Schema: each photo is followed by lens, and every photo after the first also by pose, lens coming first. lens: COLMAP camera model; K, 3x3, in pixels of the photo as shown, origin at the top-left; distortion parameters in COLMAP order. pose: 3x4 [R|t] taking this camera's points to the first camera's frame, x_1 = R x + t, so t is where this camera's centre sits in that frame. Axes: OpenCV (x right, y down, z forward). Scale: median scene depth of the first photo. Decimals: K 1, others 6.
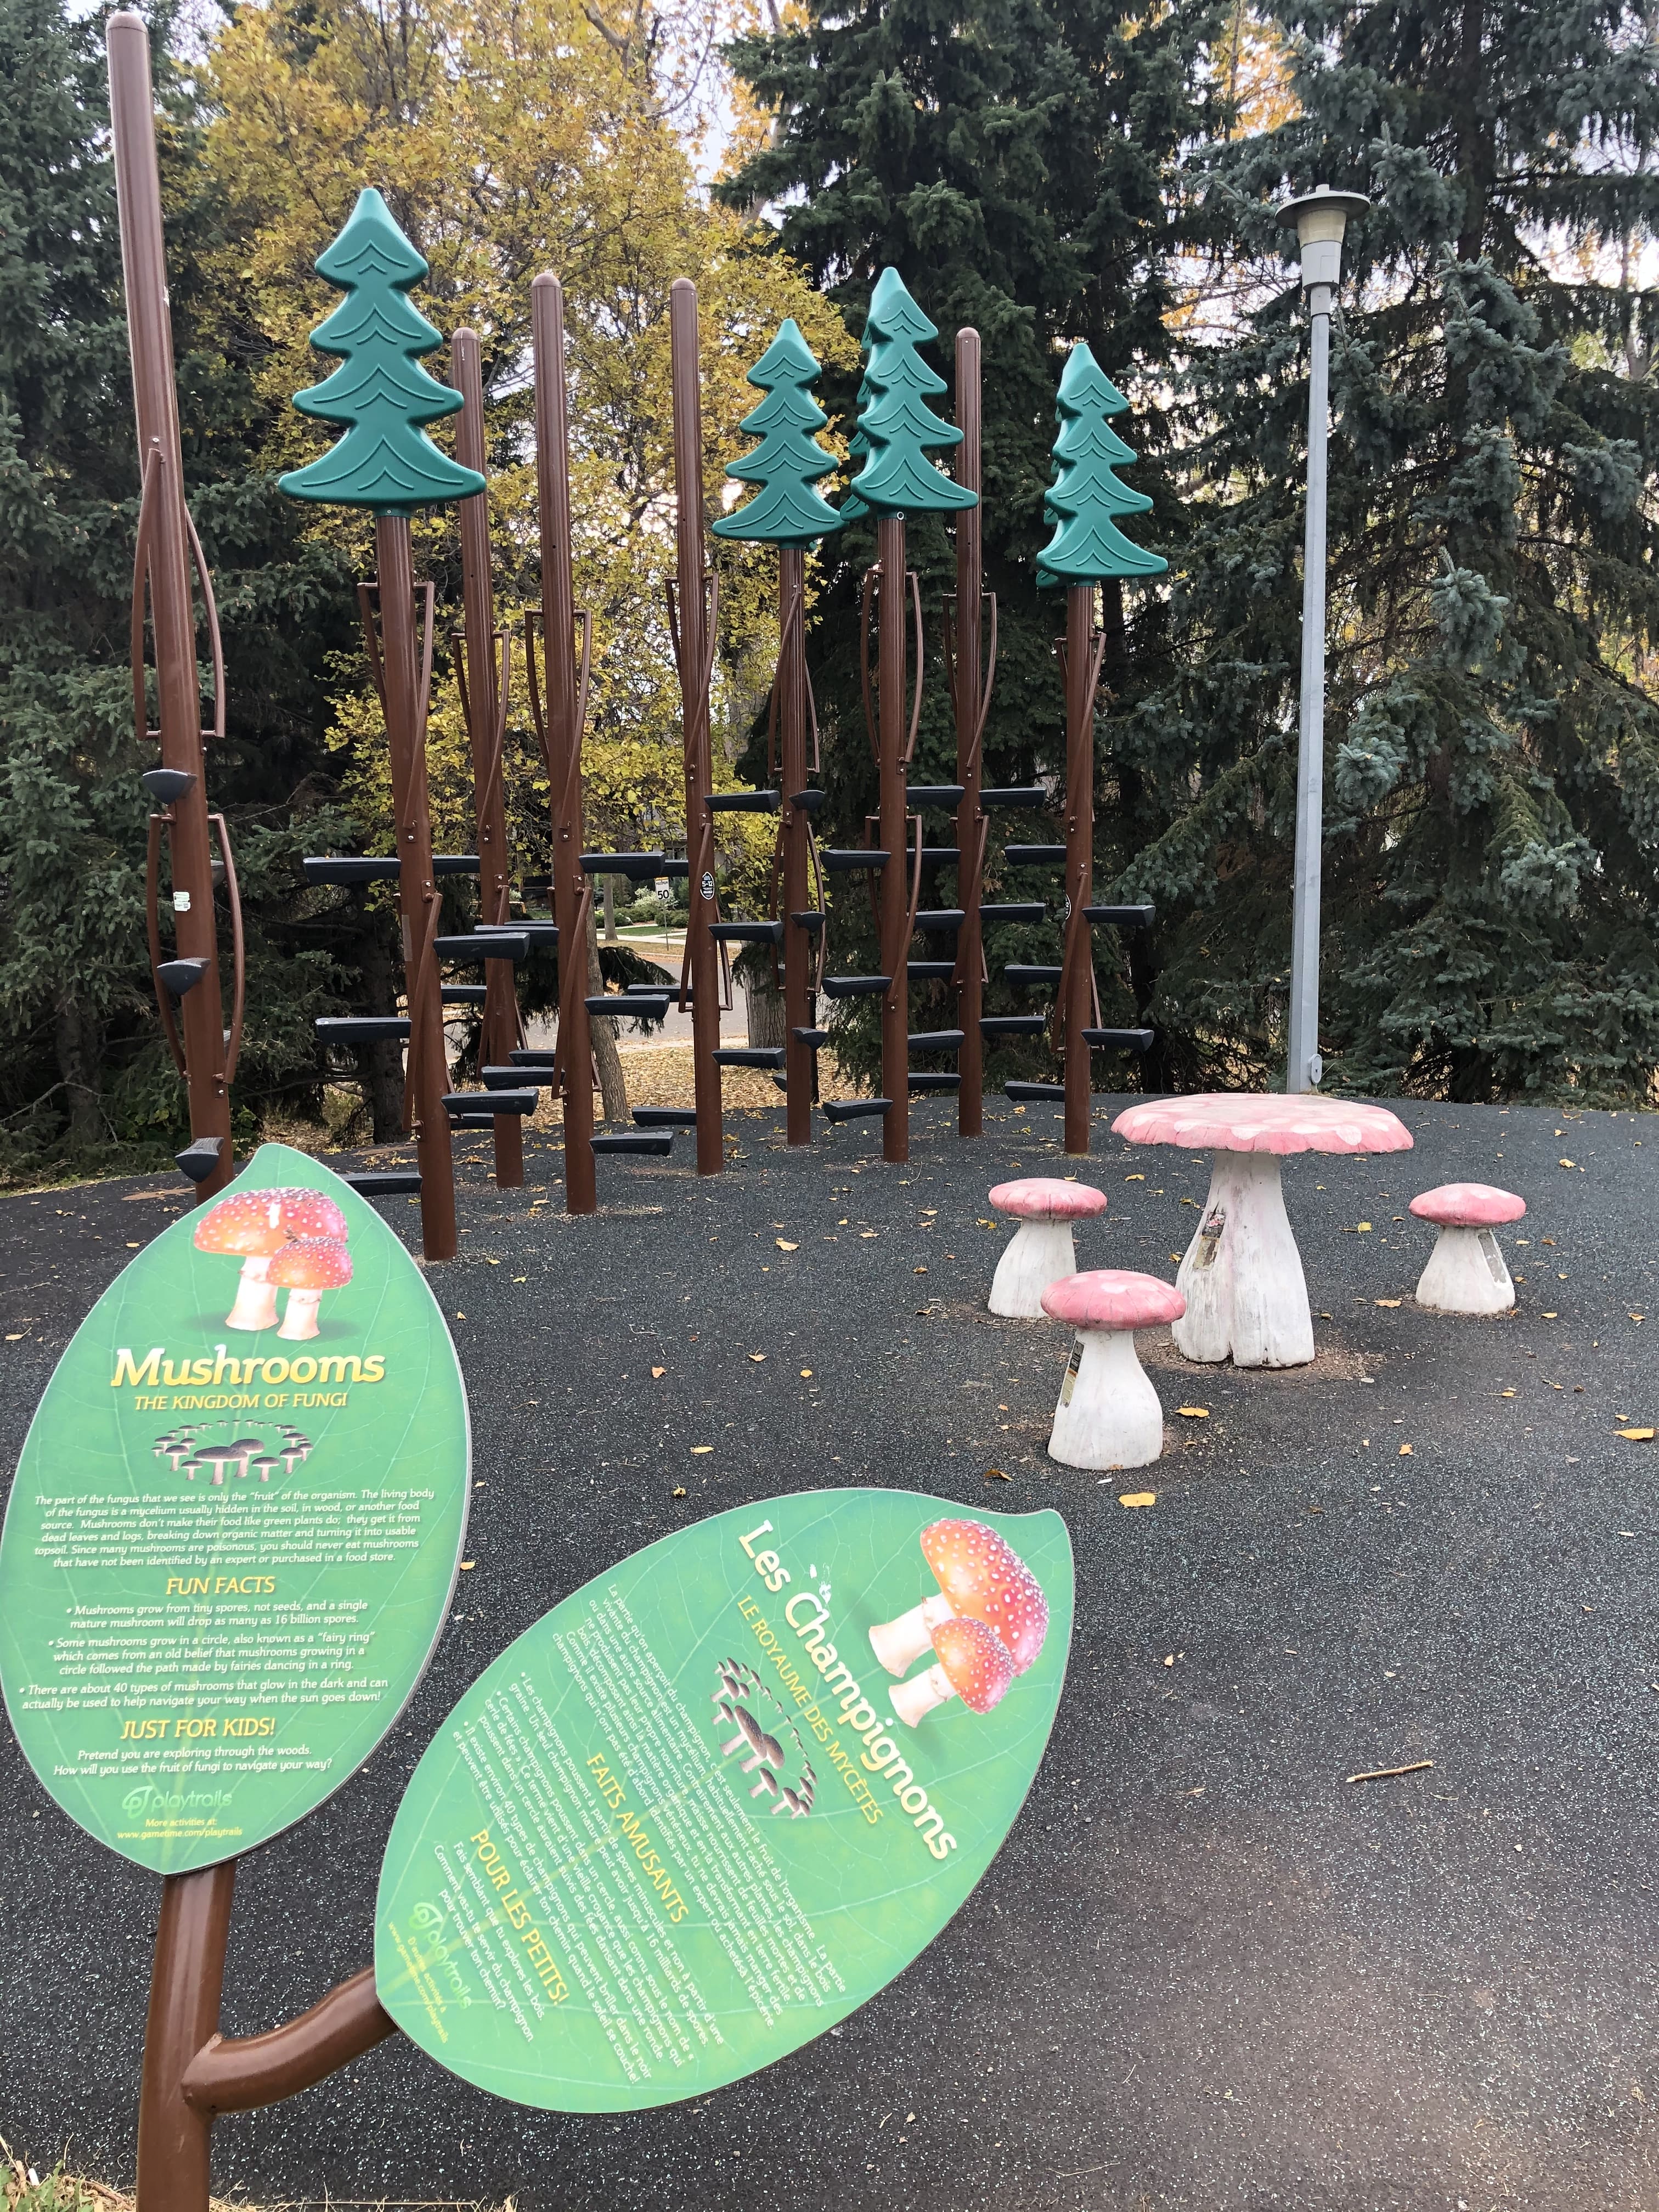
lens RADIAL K [[1807.6, 0, 829.5], [0, 1807.6, 1106.0], [0, 0, 1]] dist [0.042288, -0.048425]
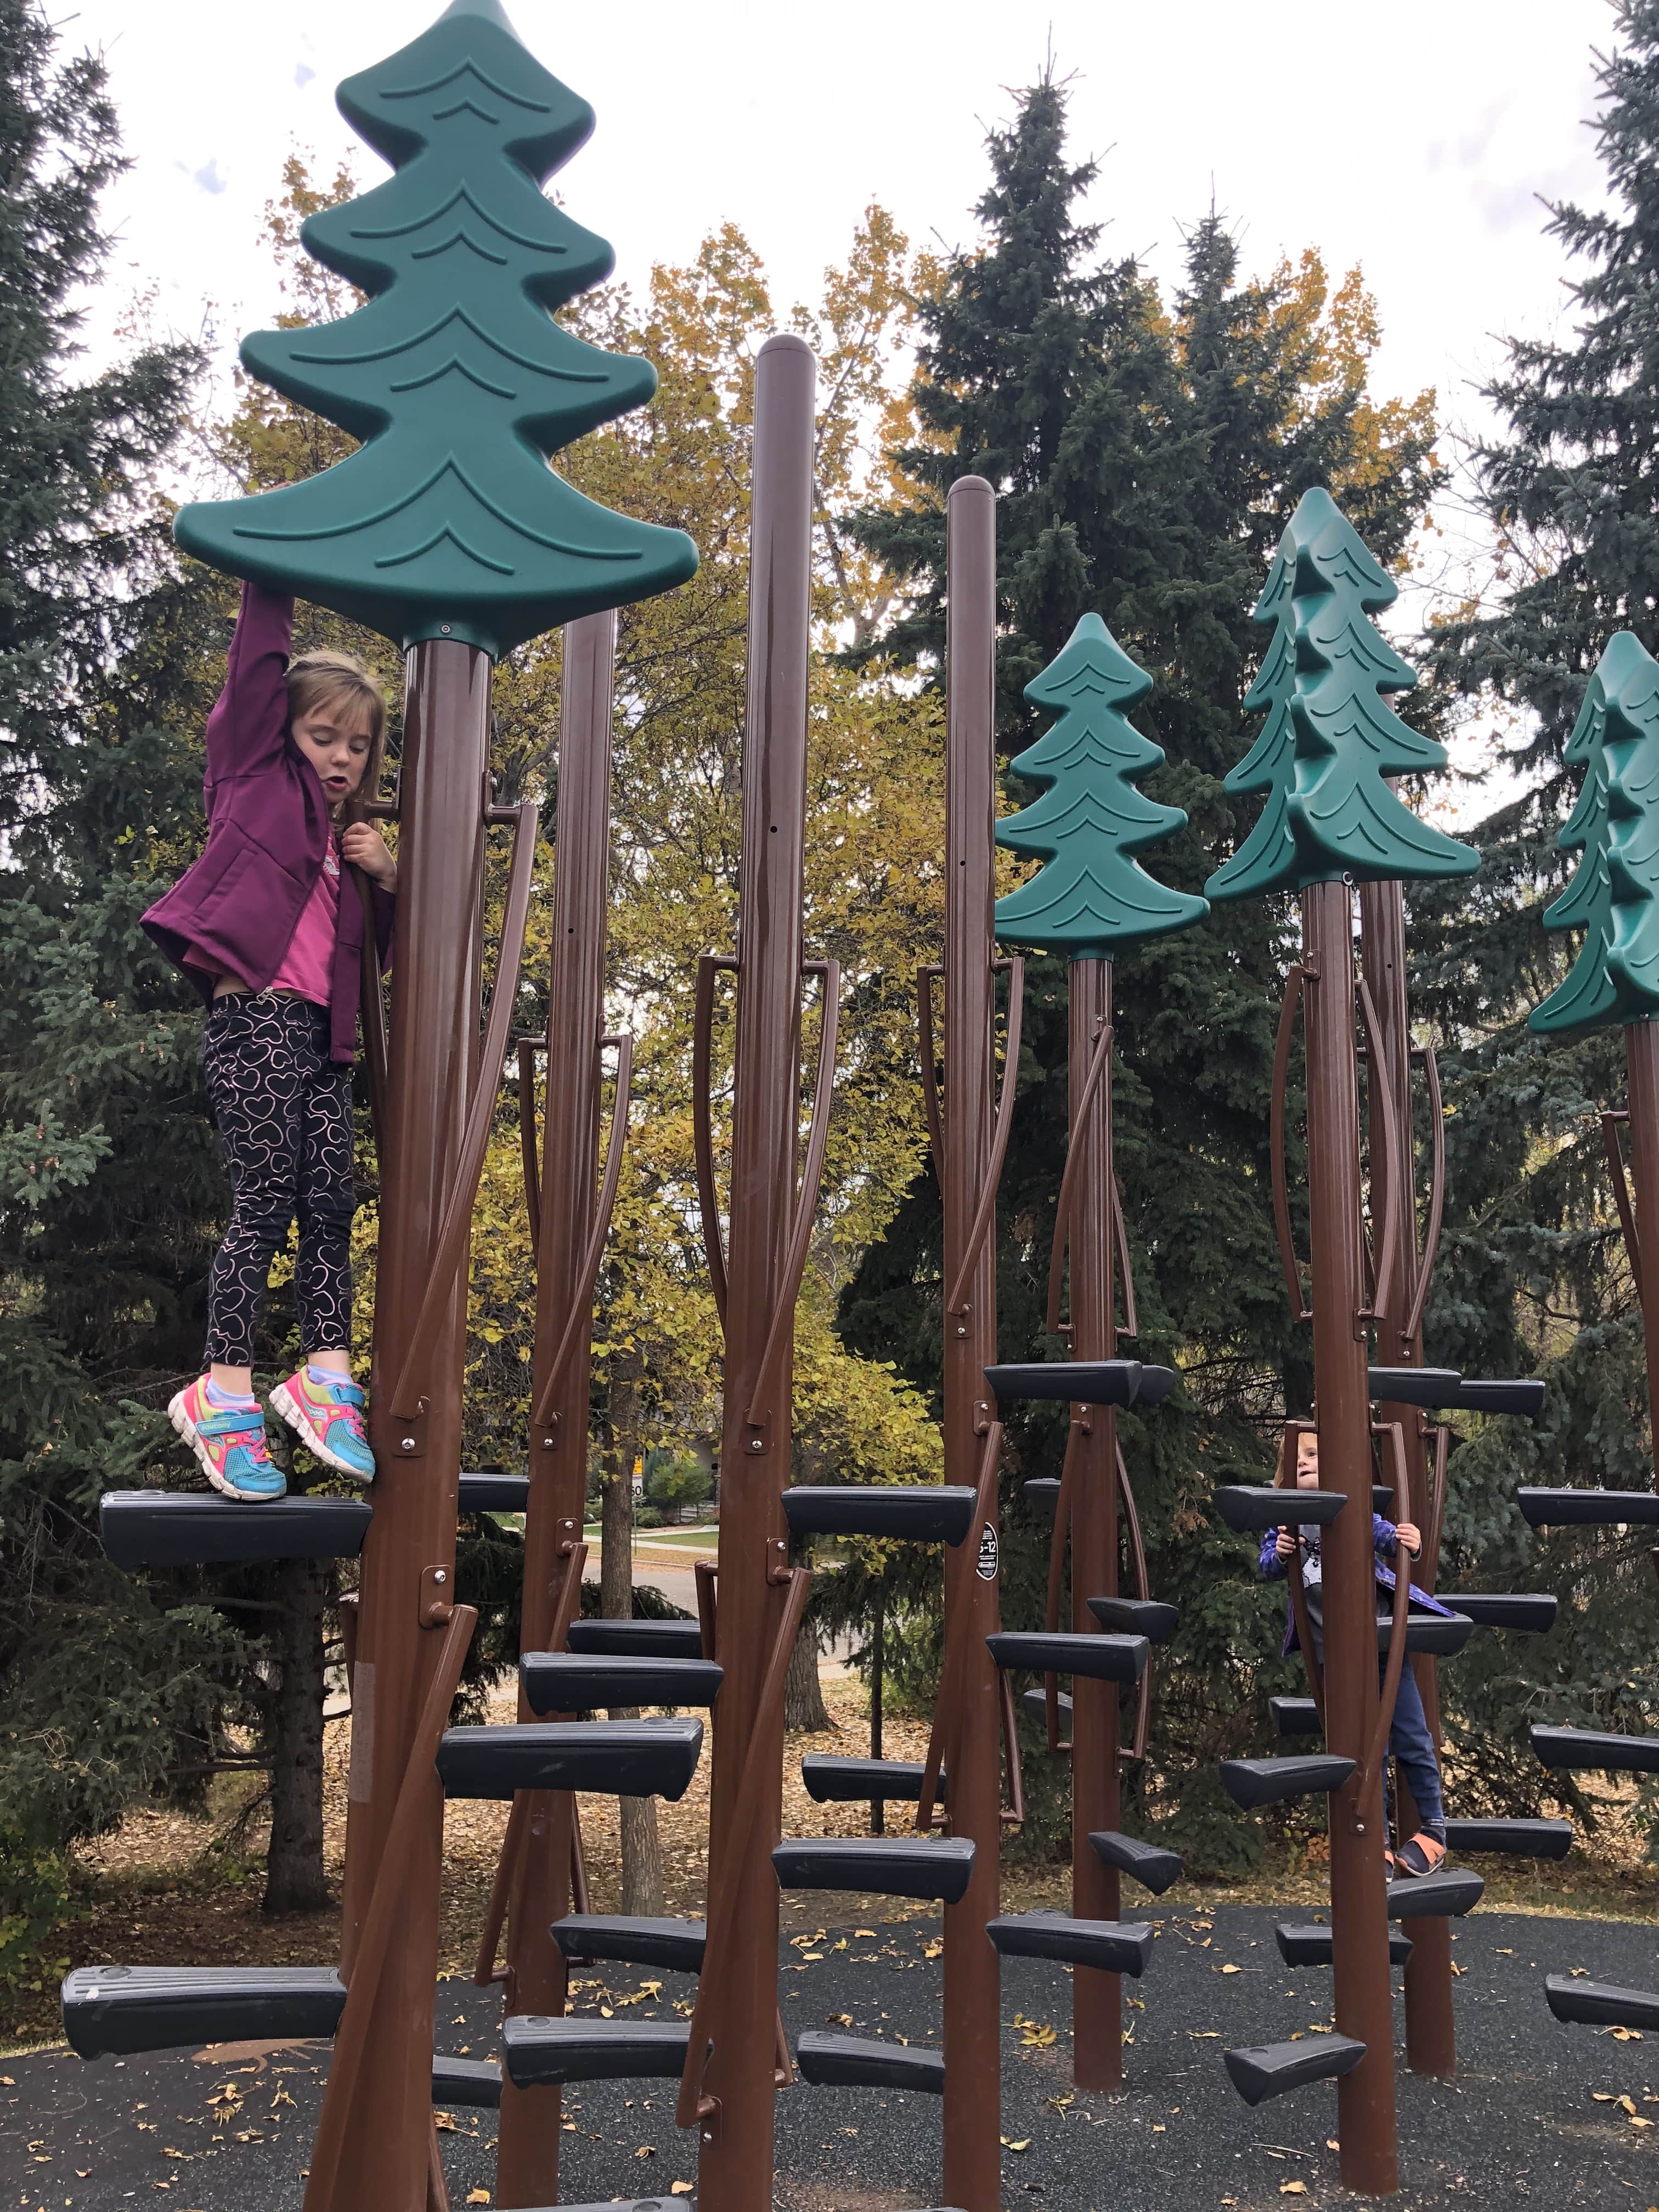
lens RADIAL K [[1807.6, 0, 829.5], [0, 1807.6, 1106.0], [0, 0, 1]] dist [0.042288, -0.048425]
pose [[0.999082, 0.039731, 0.016033, -0.095769], [-0.032489, 0.946511, -0.321032, -0.060720], [-0.027930, 0.320216, 0.946933, 0.392004]]
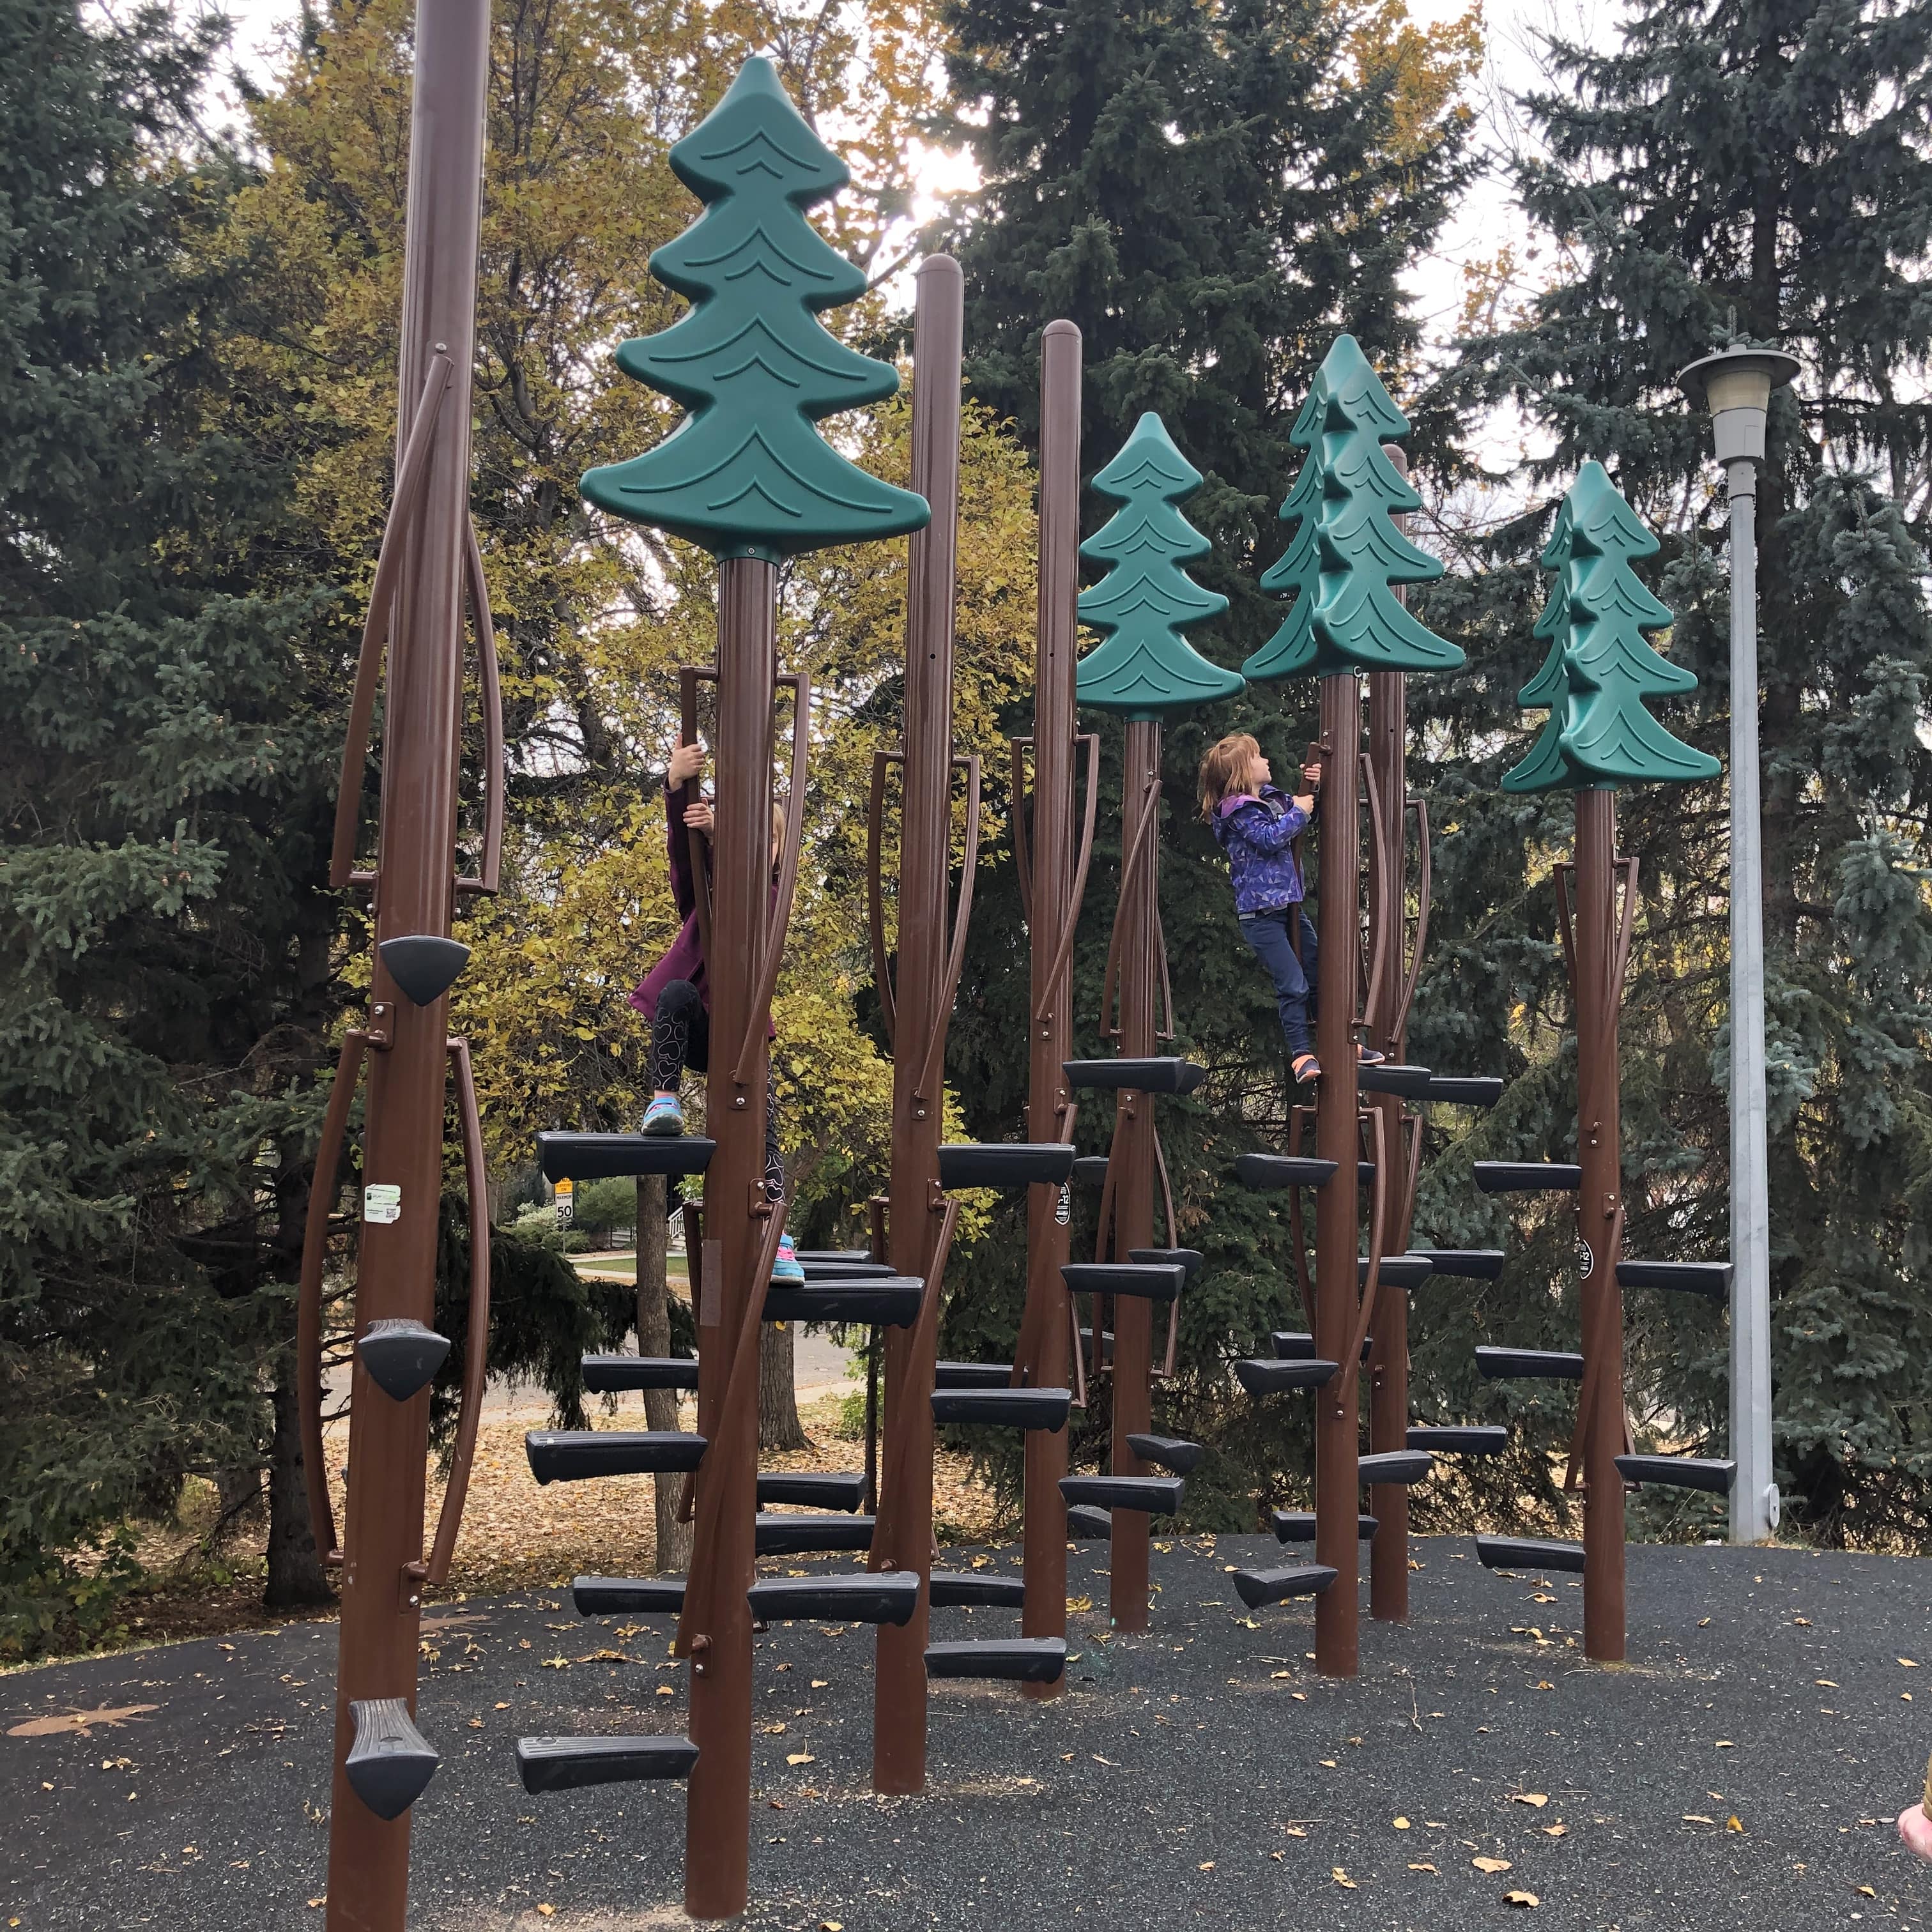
lens RADIAL K [[2093.6, 0, 966.0], [0, 2093.6, 966.0], [0, 0, 1]] dist [0.145189, -0.336107]
pose [[0.992357, 0.049974, 0.112832, -0.146227], [-0.022012, 0.971352, -0.236623, -0.022657], [-0.121425, 0.232331, 0.965028, 0.221270]]
